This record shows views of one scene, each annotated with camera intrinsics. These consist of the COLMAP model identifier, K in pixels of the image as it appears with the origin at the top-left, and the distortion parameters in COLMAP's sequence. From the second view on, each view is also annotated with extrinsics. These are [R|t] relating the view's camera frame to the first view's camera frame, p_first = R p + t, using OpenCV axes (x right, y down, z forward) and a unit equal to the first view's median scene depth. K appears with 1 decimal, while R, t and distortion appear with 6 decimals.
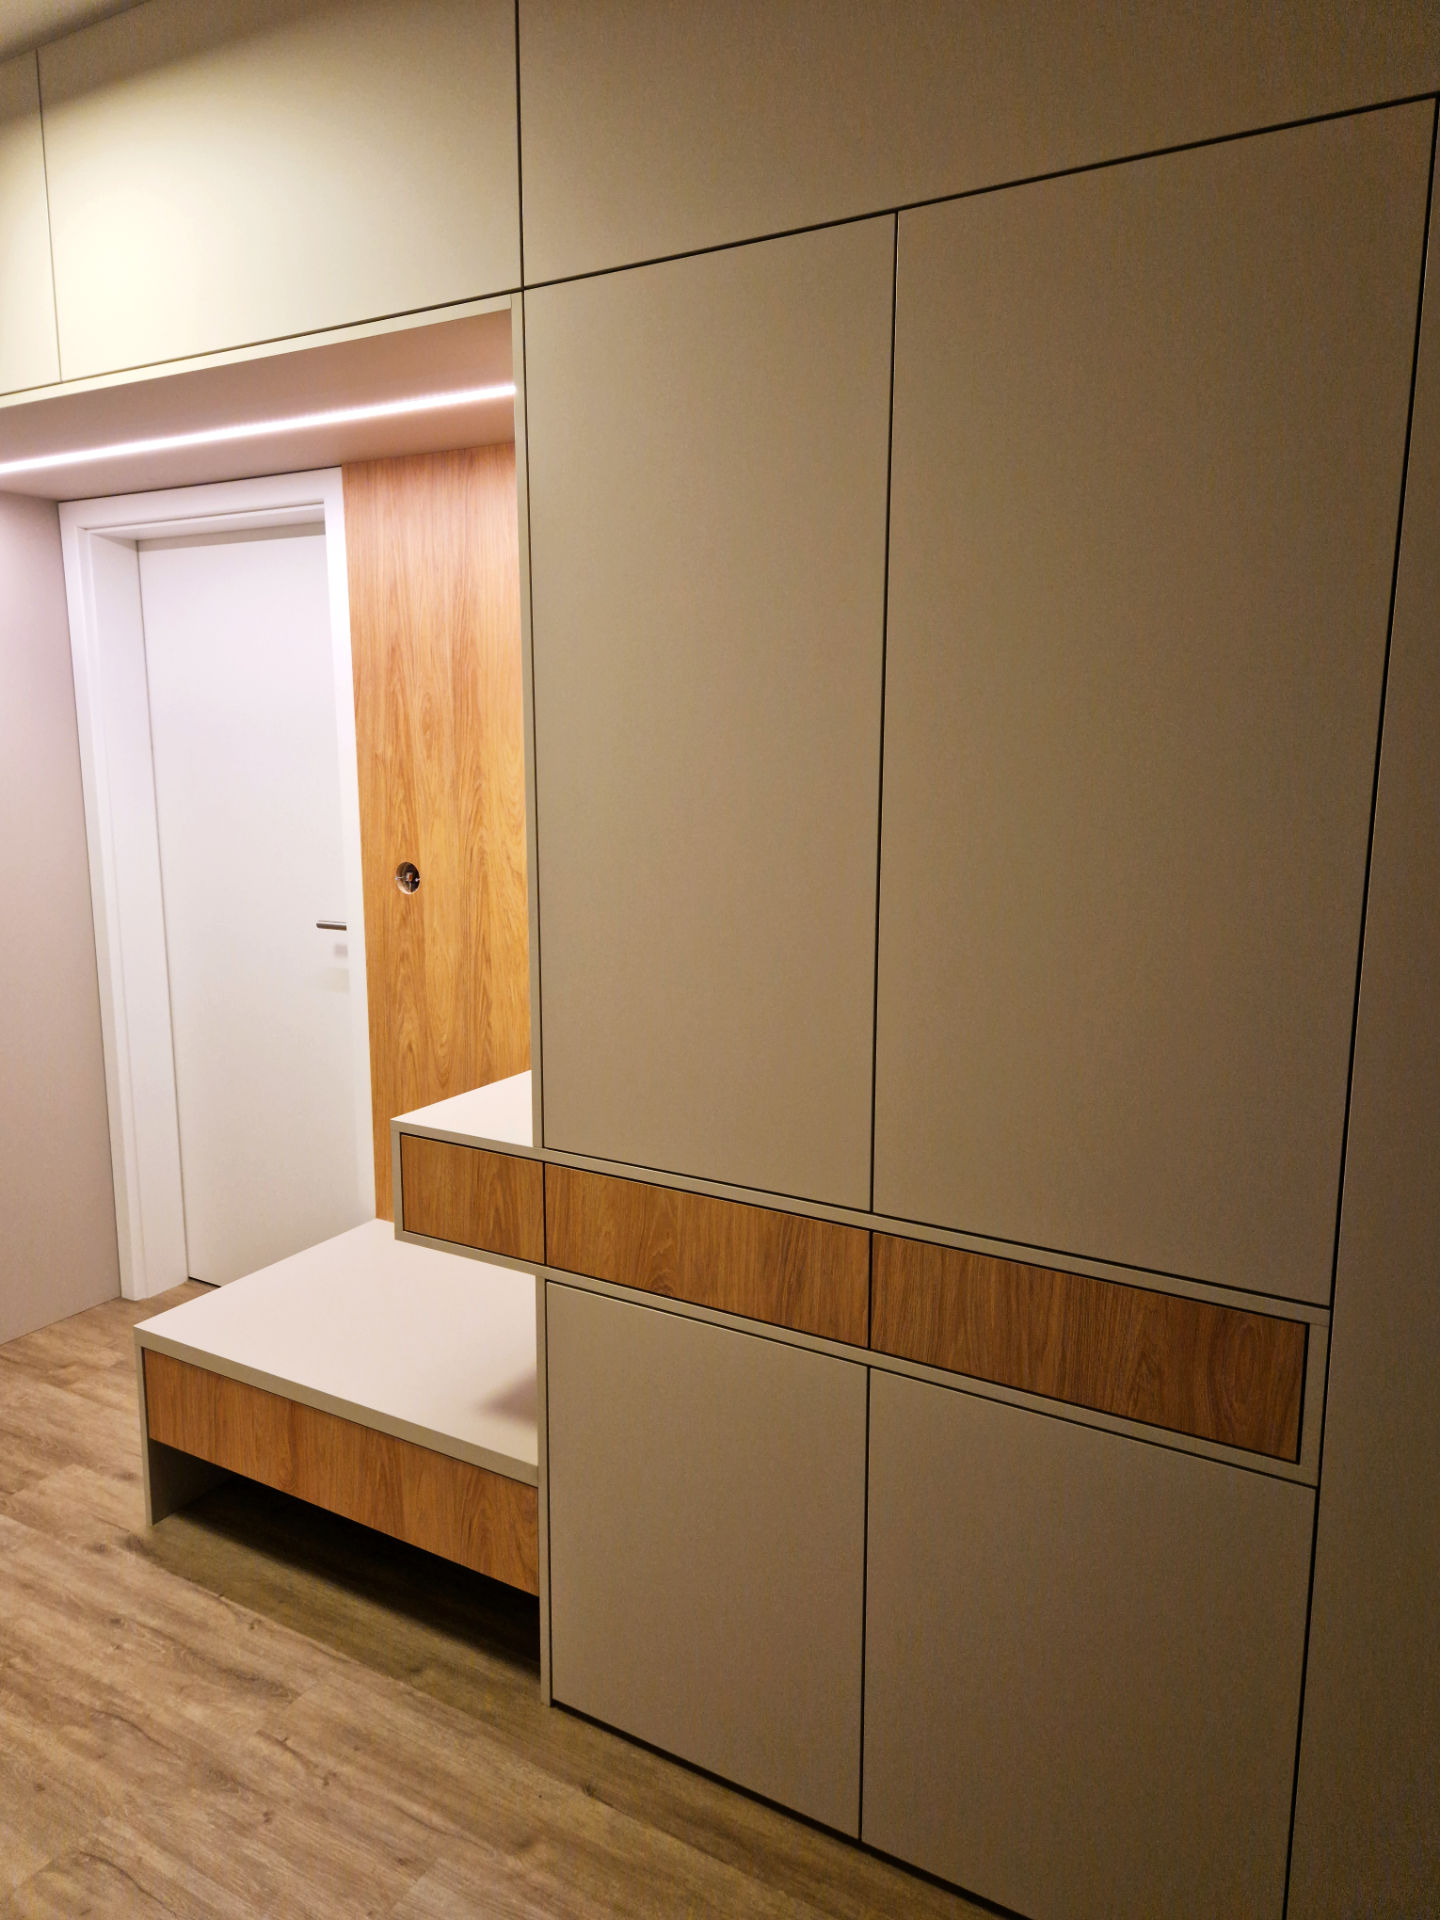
lens RADIAL K [[1293.7, 0, 757.5], [0, 1293.7, 954.2], [0, 0, 1]] dist [0.069260, -0.064829]
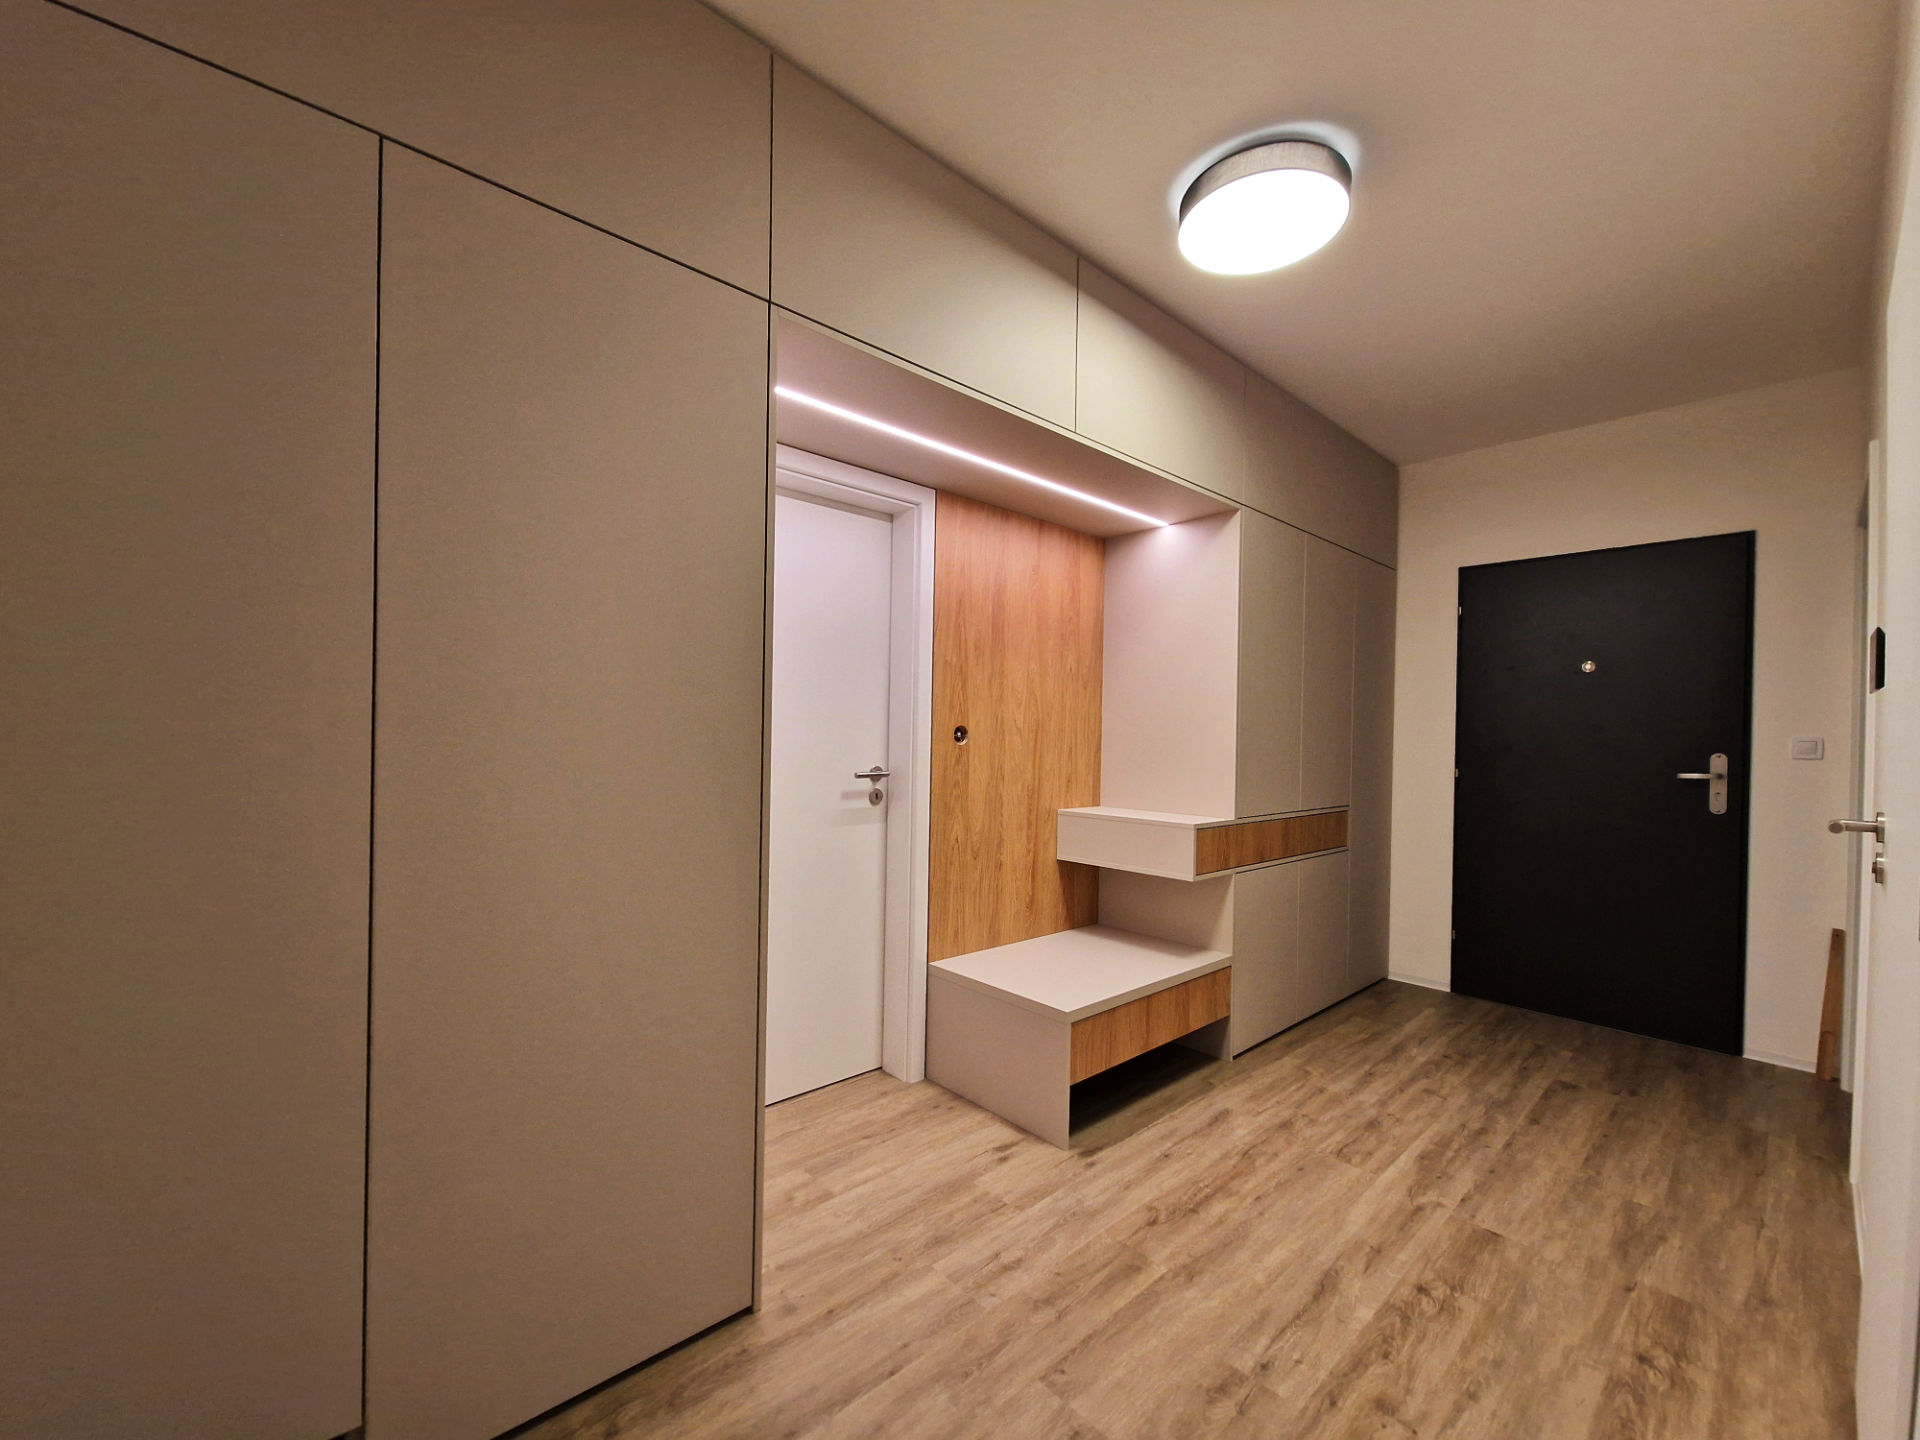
lens RADIAL K [[778.8, 0, 957.3], [0, 778.8, 738.9], [0, 0, 1]] dist [0.000240, -0.000043]
pose [[0.311836, -0.003893, 0.950128, -1.269169], [0.139746, 0.989304, -0.041811, -0.013353], [-0.939803, 0.145815, 0.309045, 0.726471]]
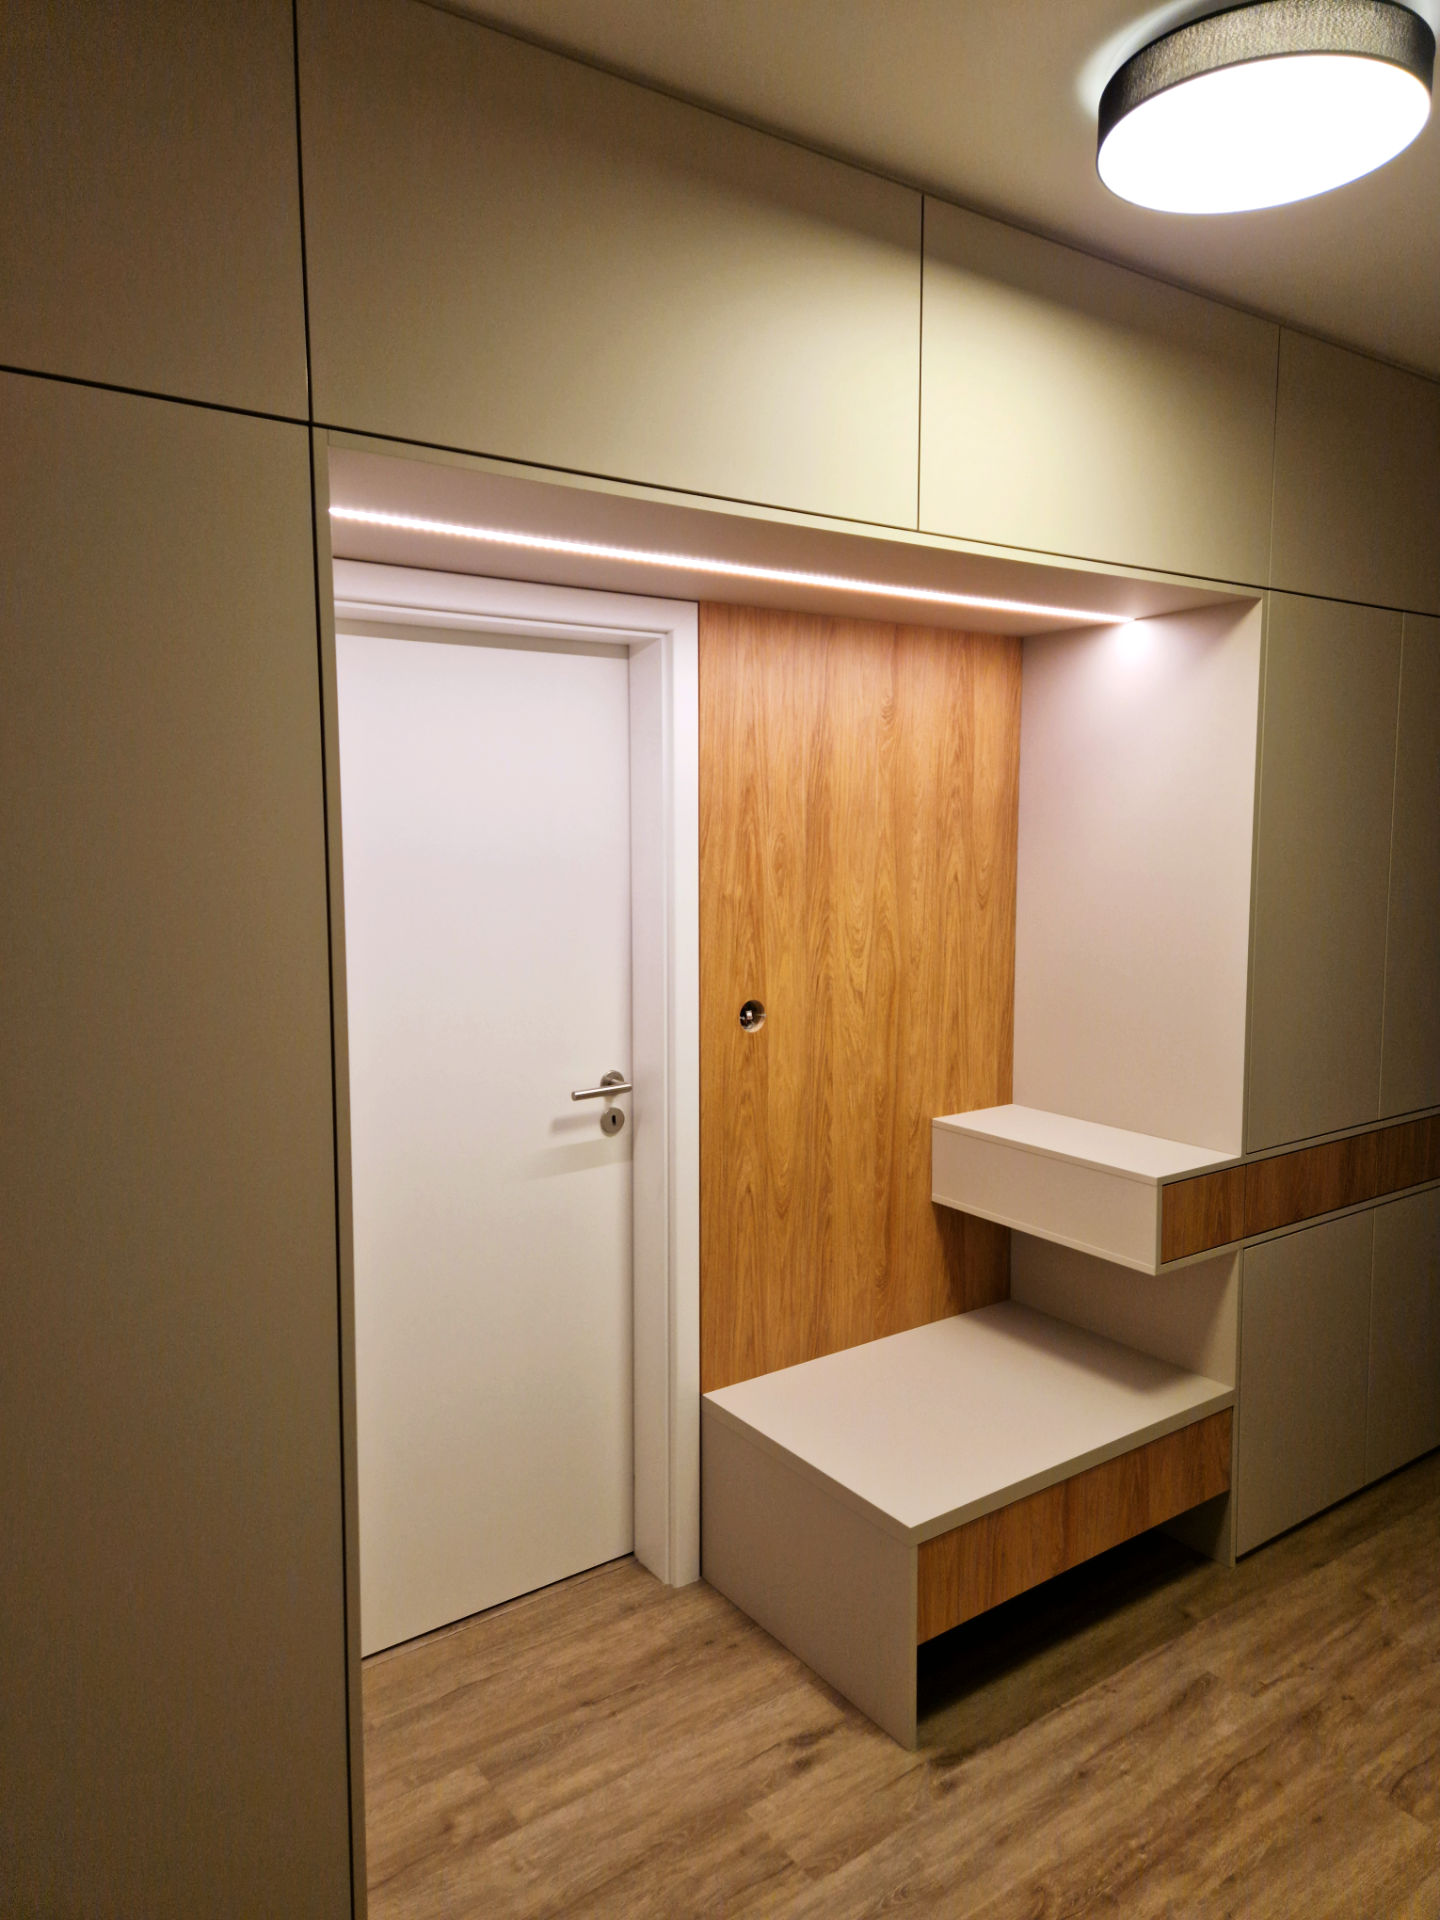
lens RADIAL K [[1276.9, 0, 706.8], [0, 1276.9, 933.6], [0, 0, 1]] dist [0.073195, -0.062775]
pose [[0.427148, -0.087292, 0.899958, -1.204055], [0.152972, 0.987958, 0.023223, -0.155199], [-0.891148, 0.127749, 0.435357, 0.624287]]
